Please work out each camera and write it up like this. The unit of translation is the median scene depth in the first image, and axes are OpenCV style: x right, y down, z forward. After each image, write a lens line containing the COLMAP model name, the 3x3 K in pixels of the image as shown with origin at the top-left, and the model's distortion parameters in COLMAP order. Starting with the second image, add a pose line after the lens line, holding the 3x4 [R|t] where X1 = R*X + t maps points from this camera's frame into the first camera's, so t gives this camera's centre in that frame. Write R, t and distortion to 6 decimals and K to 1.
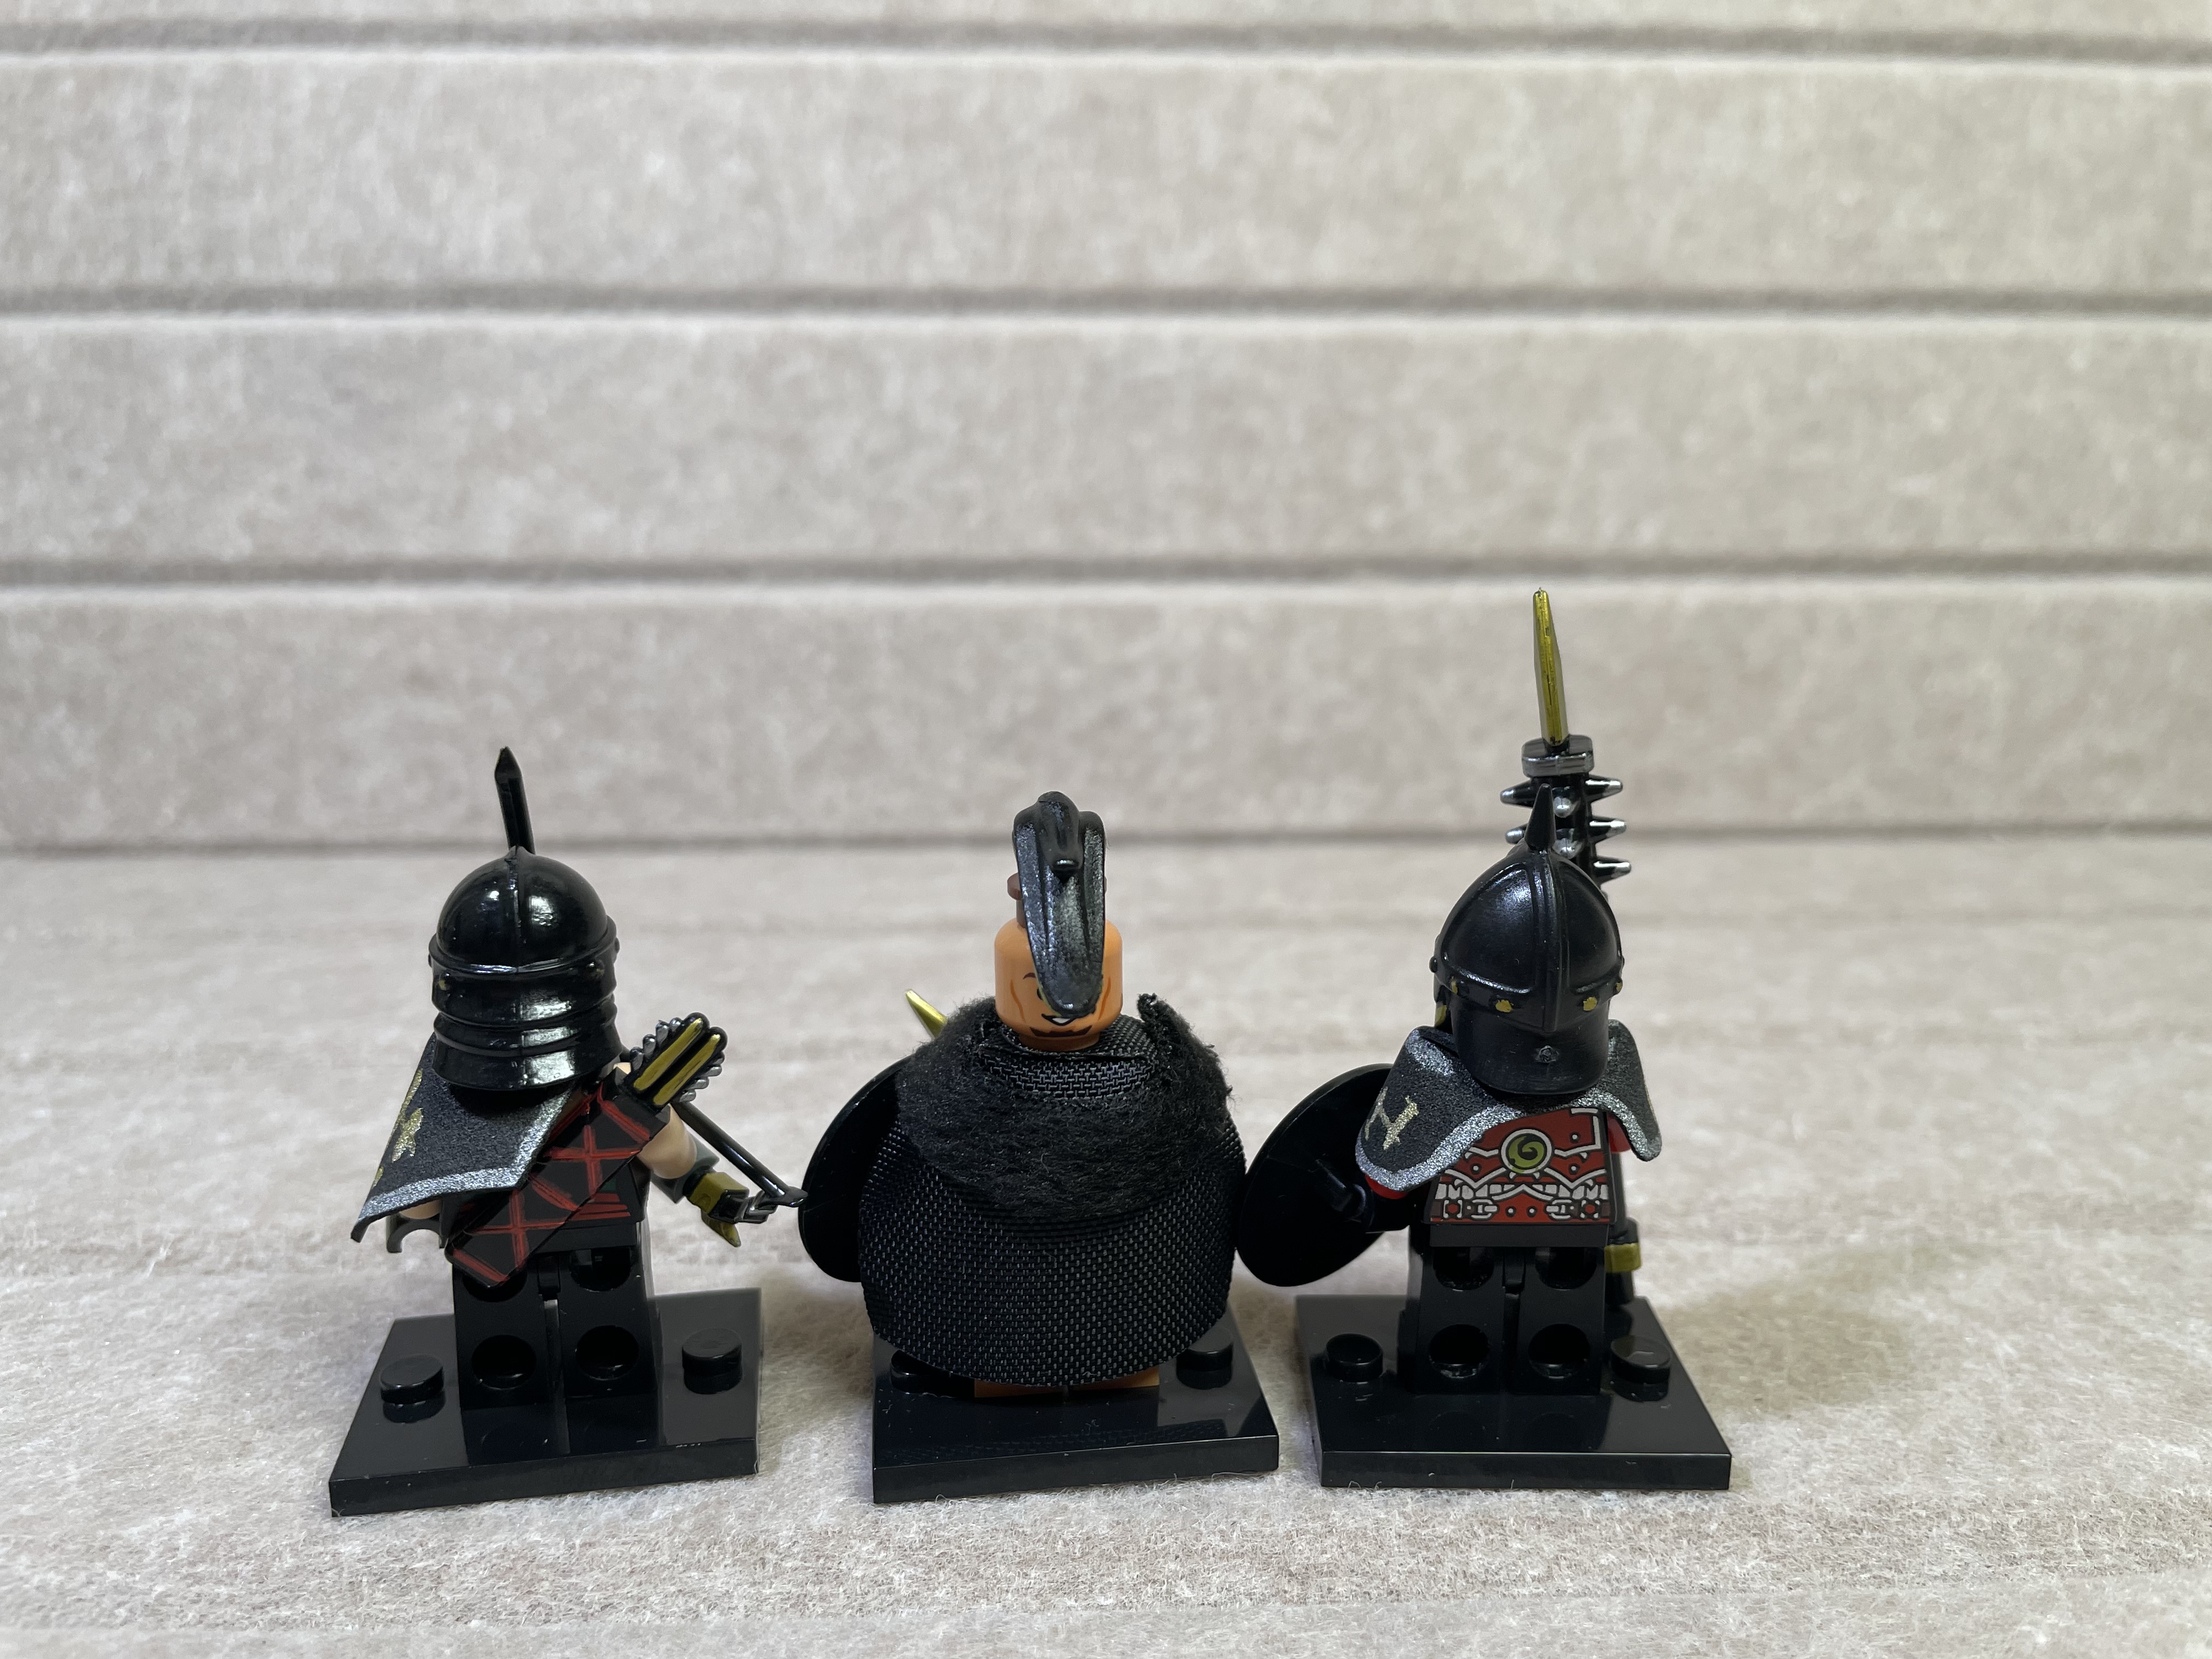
lens RADIAL K [[1713.0, 0, 1106.0], [0, 1713.0, 829.5], [0, 0, 1]] dist [0.057643, -0.115030]
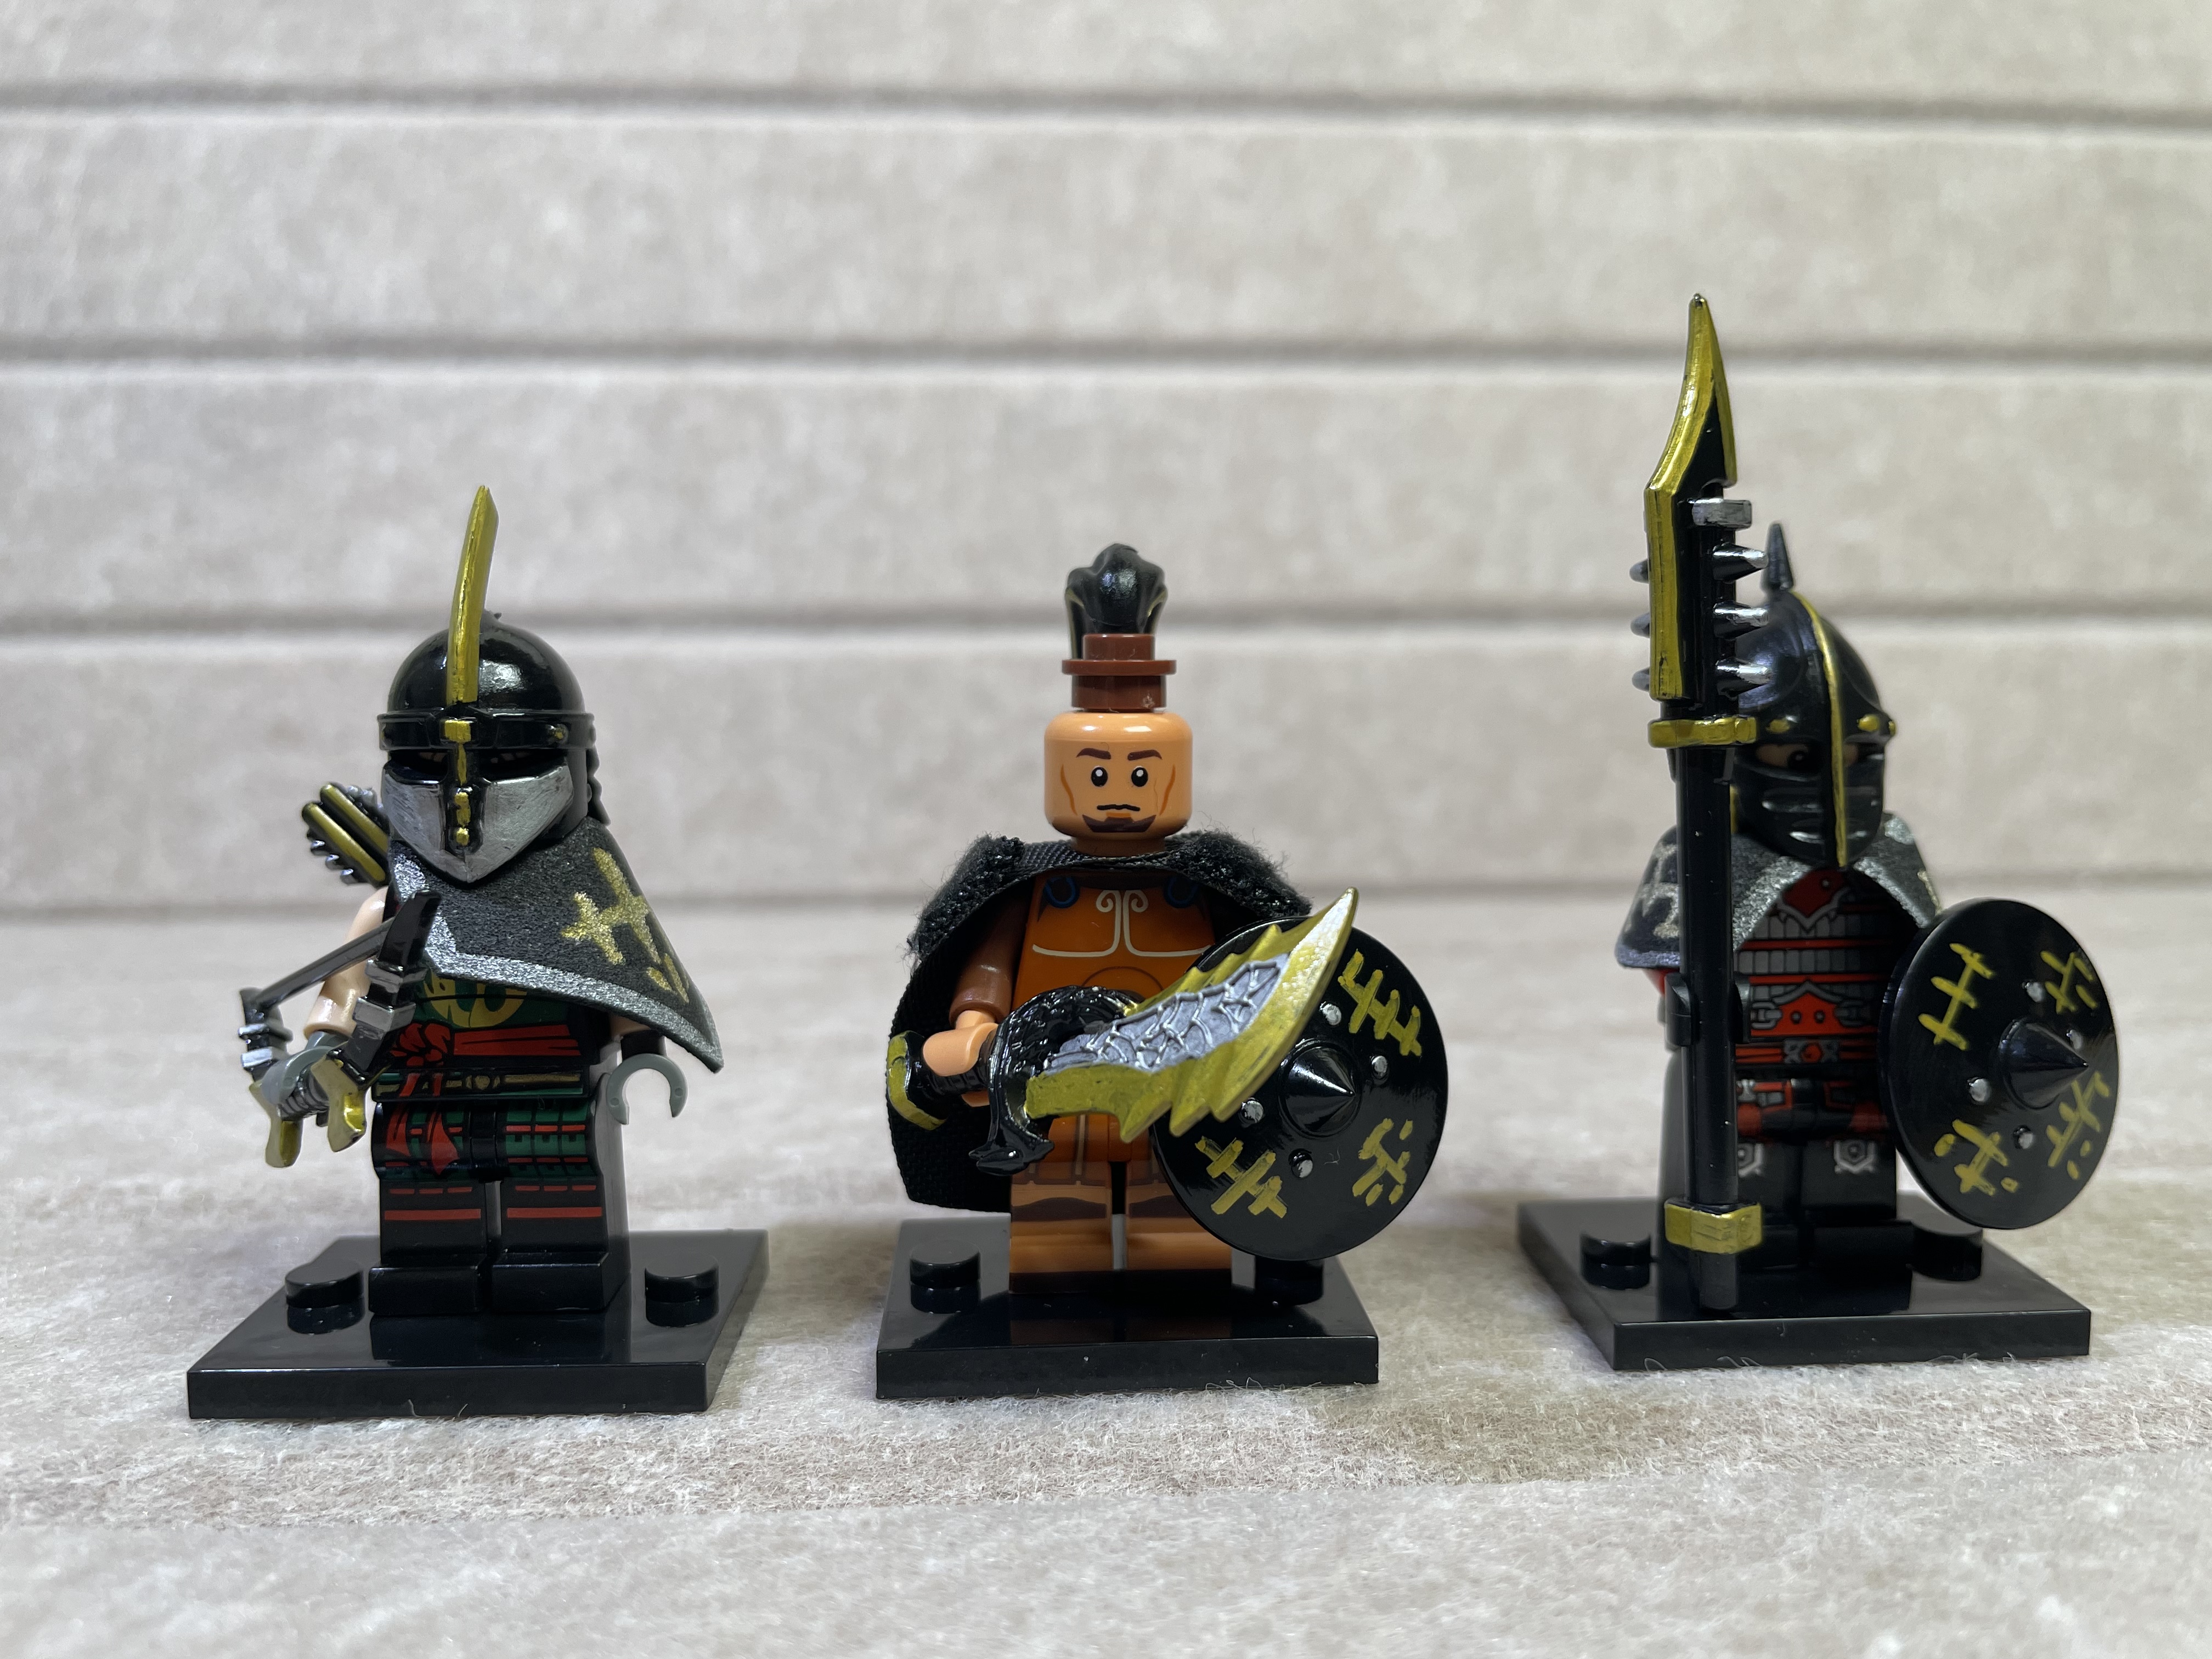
lens RADIAL K [[1731.1, 0, 1100.4], [0, 1731.1, 823.4], [0, 0, 1]] dist [0.053161, -0.118415]
pose [[0.999718, -0.009072, 0.021935, 0.023723], [0.012069, 0.989988, -0.140632, 0.099500], [-0.020439, 0.140857, 0.989819, 0.064472]]
